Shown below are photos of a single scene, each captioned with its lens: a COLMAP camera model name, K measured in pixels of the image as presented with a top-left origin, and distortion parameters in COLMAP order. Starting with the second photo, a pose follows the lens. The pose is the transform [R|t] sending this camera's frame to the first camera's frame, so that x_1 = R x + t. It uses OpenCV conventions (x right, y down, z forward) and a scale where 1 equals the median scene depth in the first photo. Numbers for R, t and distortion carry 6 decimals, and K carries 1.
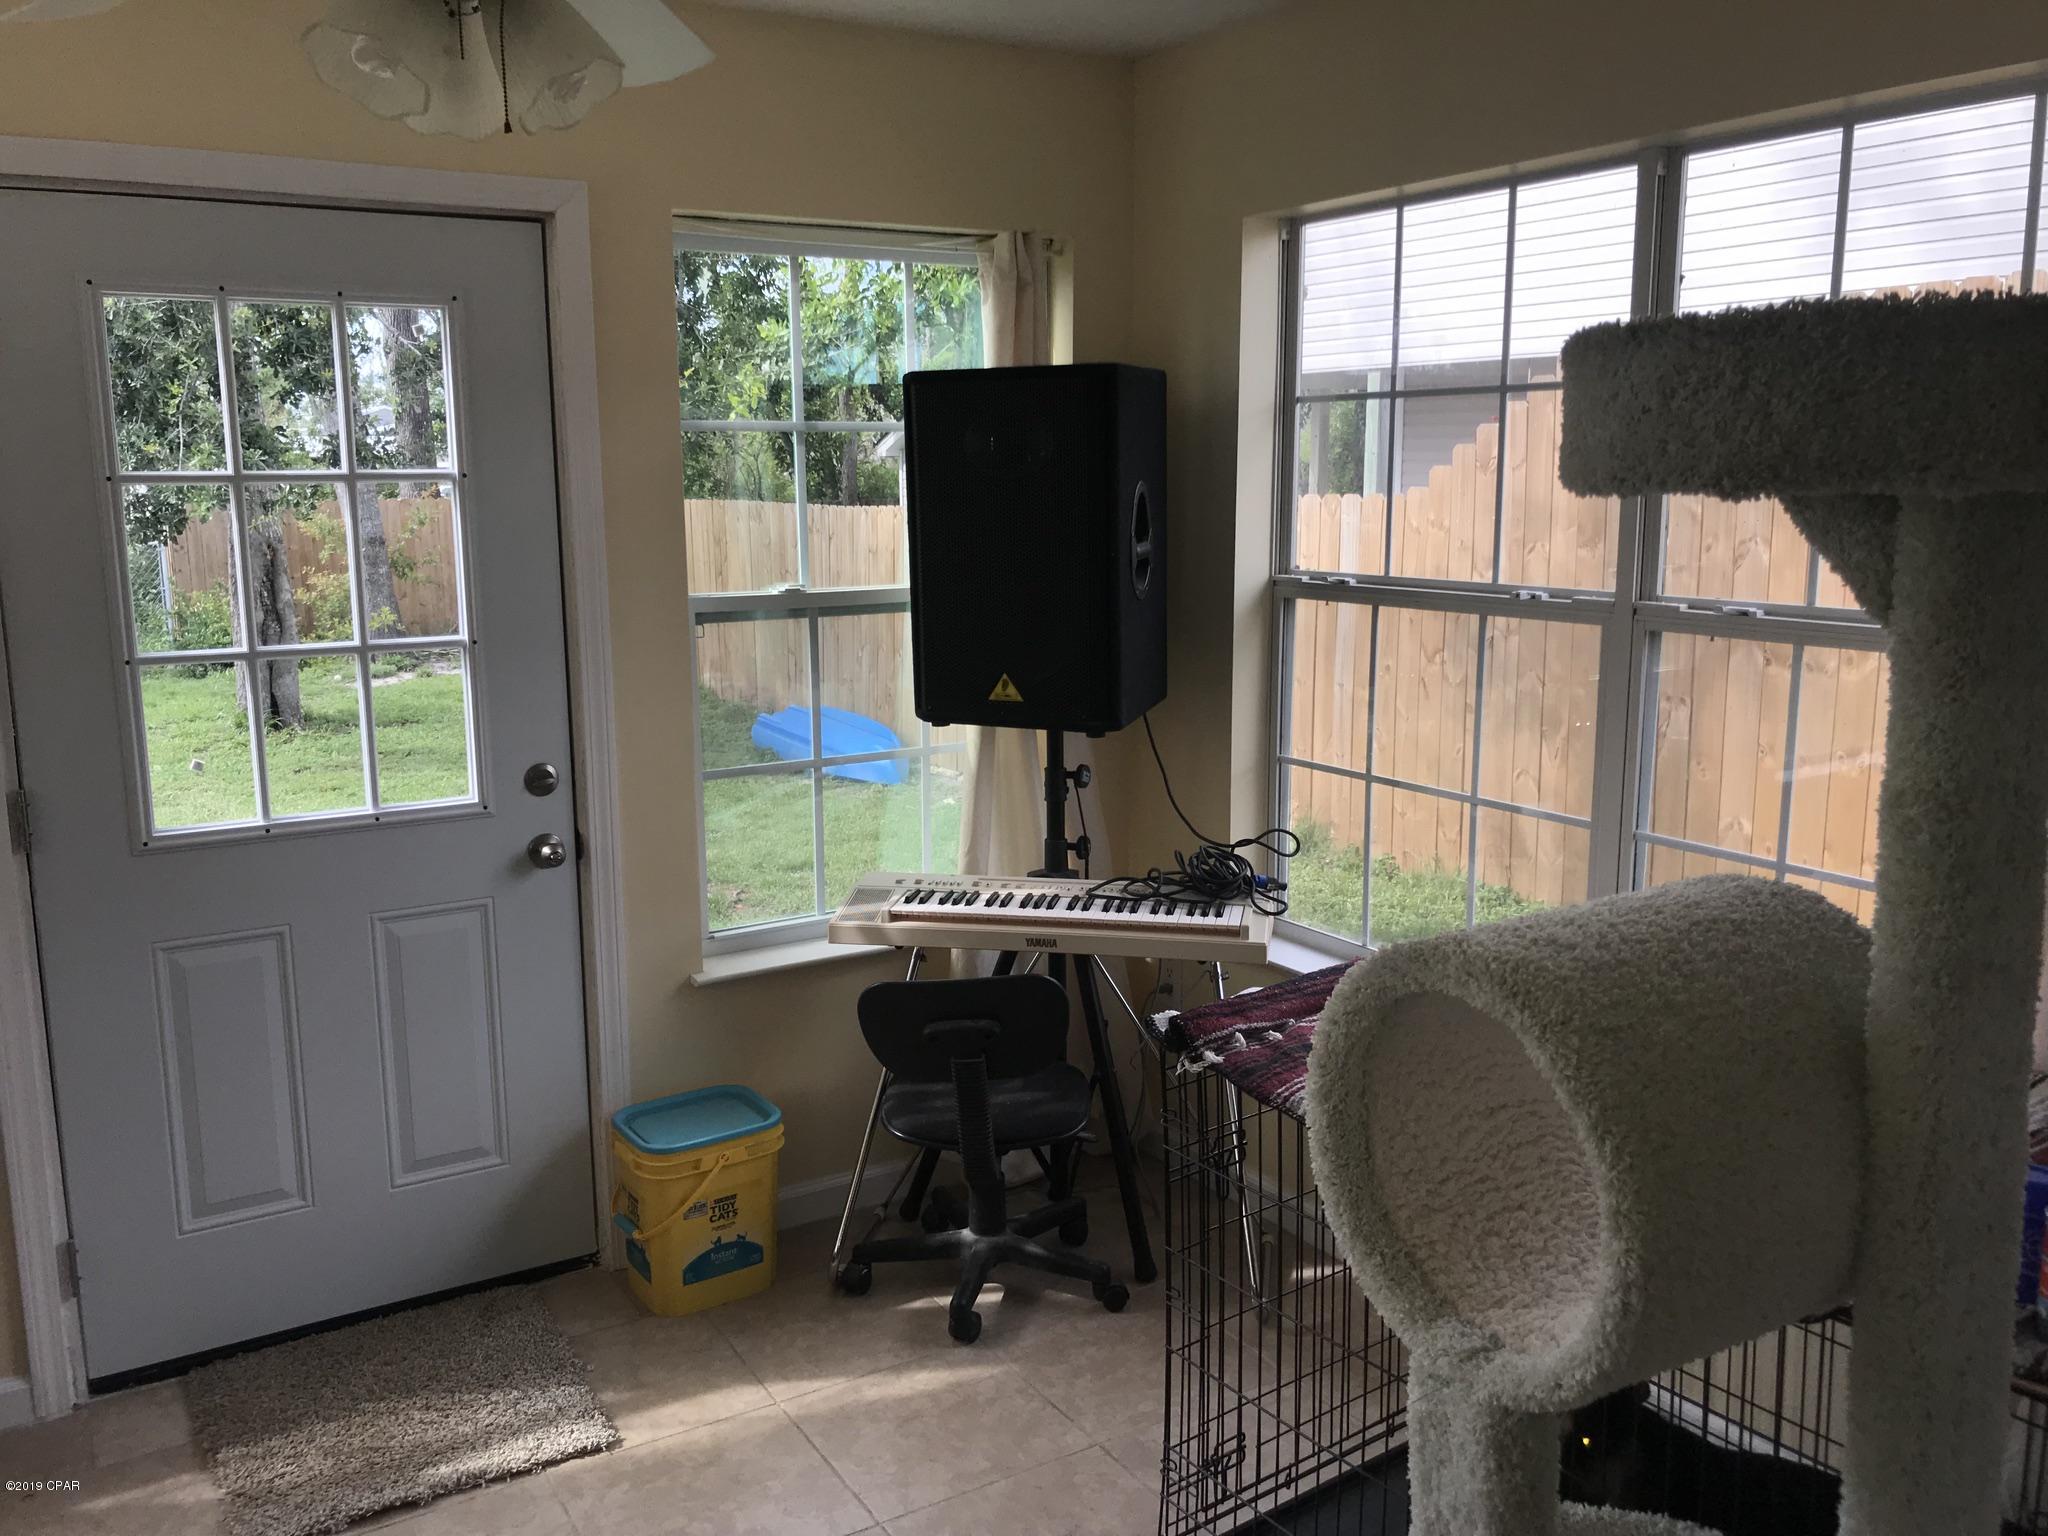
lens RADIAL K [[1679.6, 0, 1027.8], [0, 1679.6, 771.1], [0, 0, 1]] dist [0.054257, -0.101675]
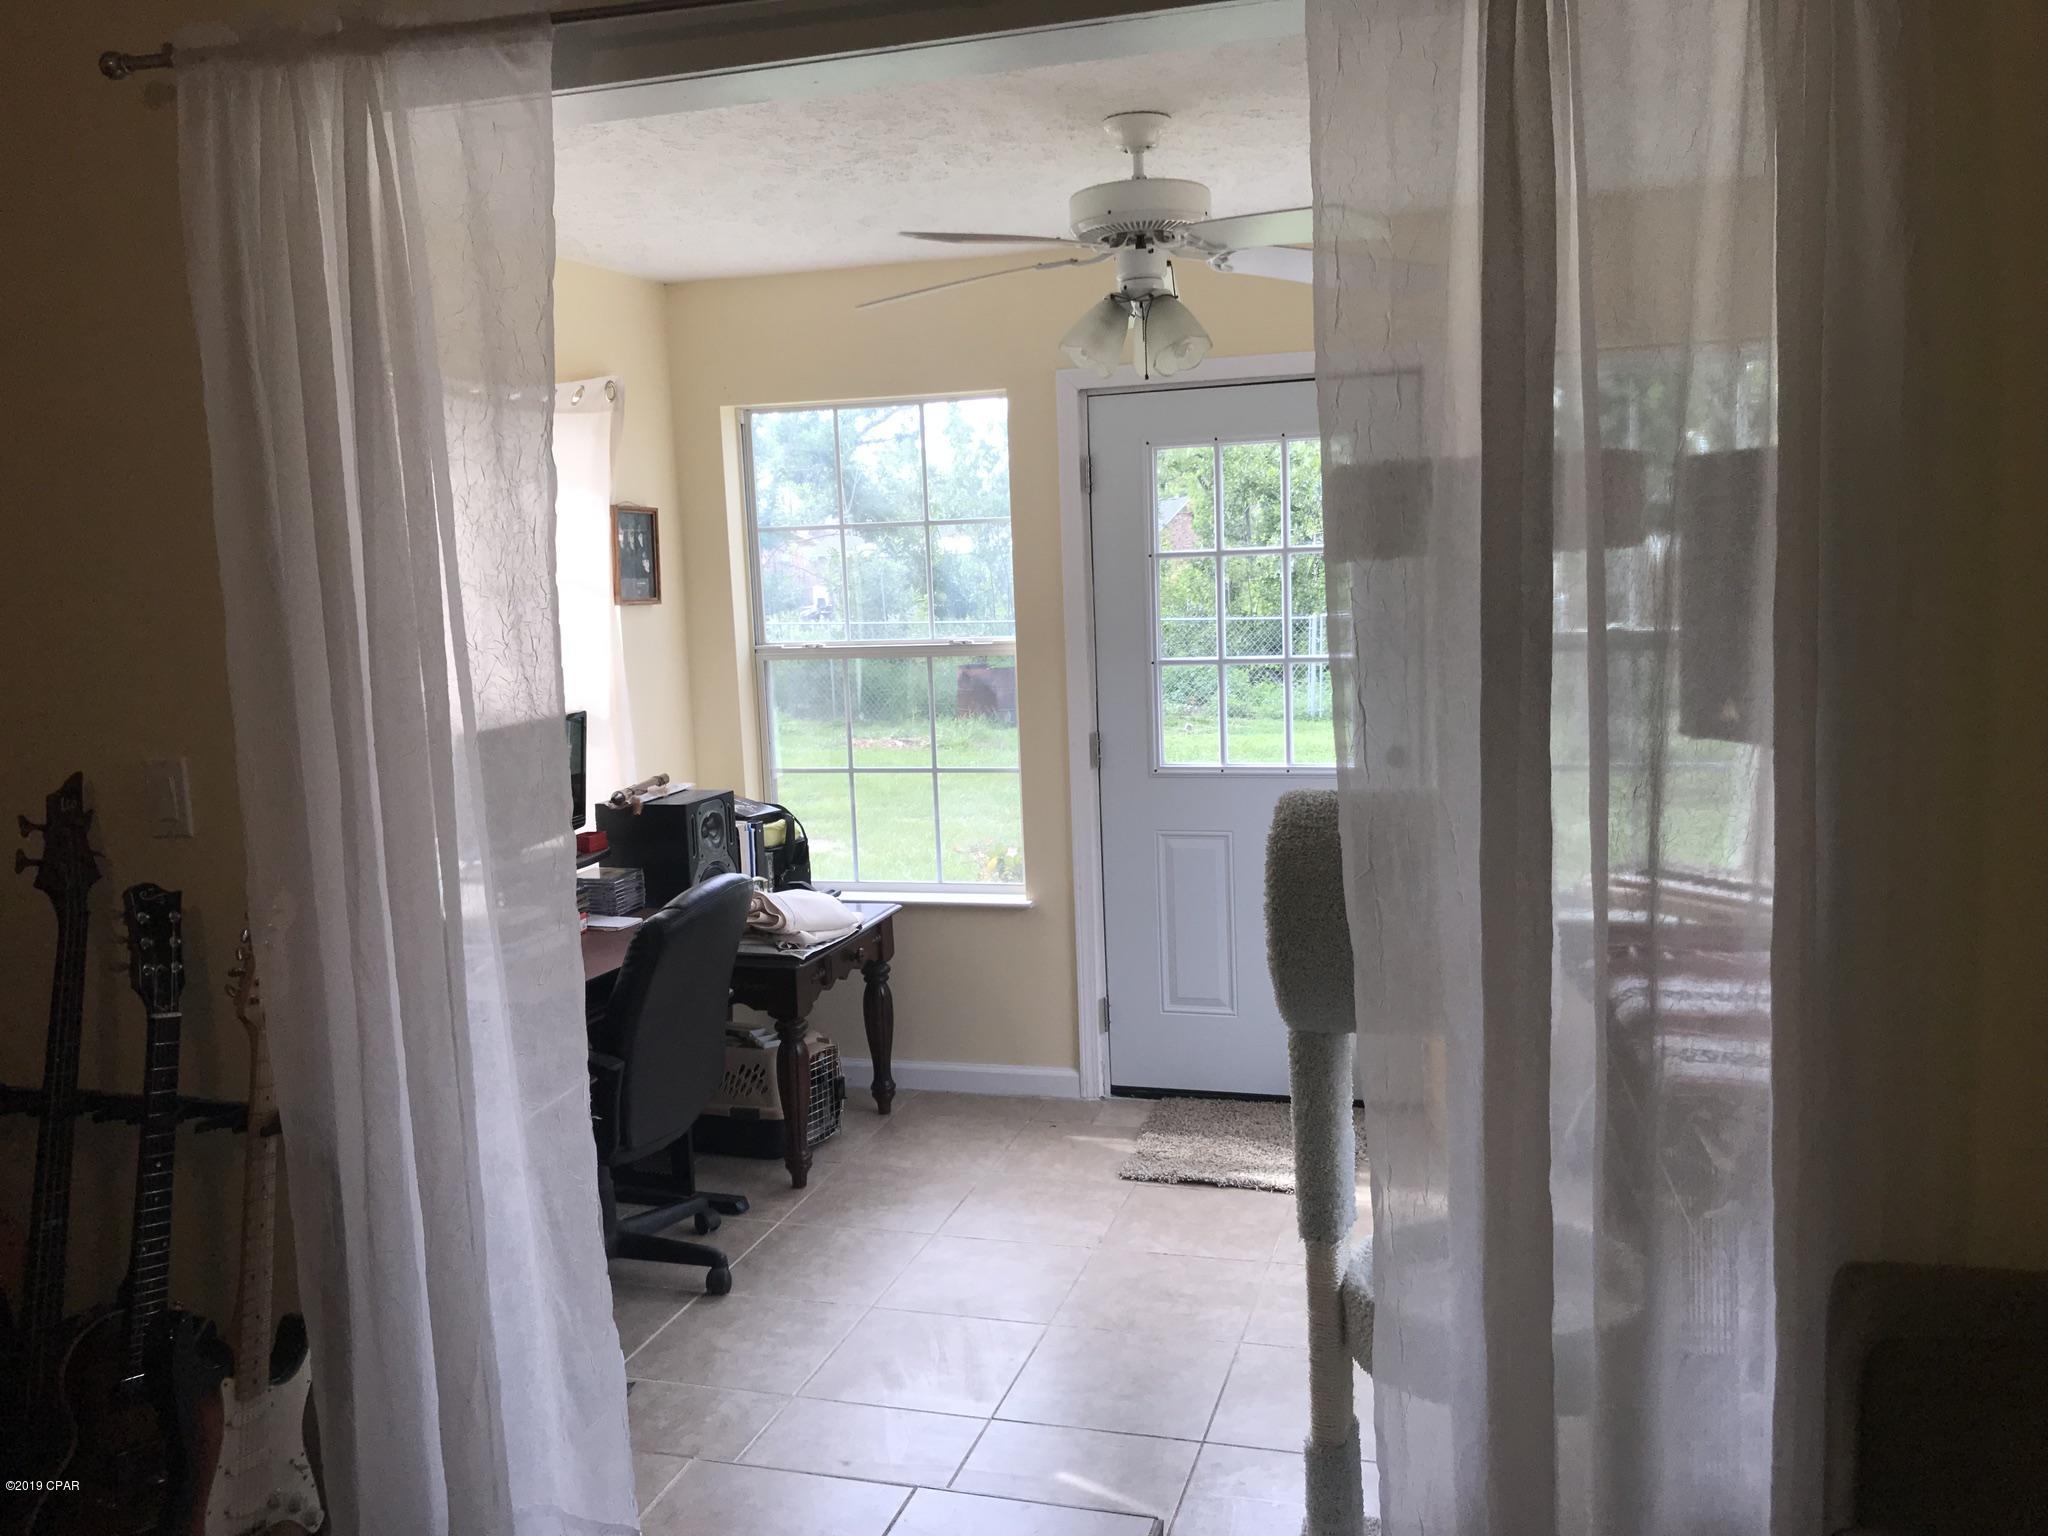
lens RADIAL K [[1679.6, 0, 1027.8], [0, 1679.6, 771.1], [0, 0, 1]] dist [0.054257, -0.101675]
pose [[0.658354, 0.072295, -0.749228, 0.646982], [-0.096576, 0.995263, 0.011174, 0.036211], [0.746487, 0.065001, 0.662218, -0.209949]]
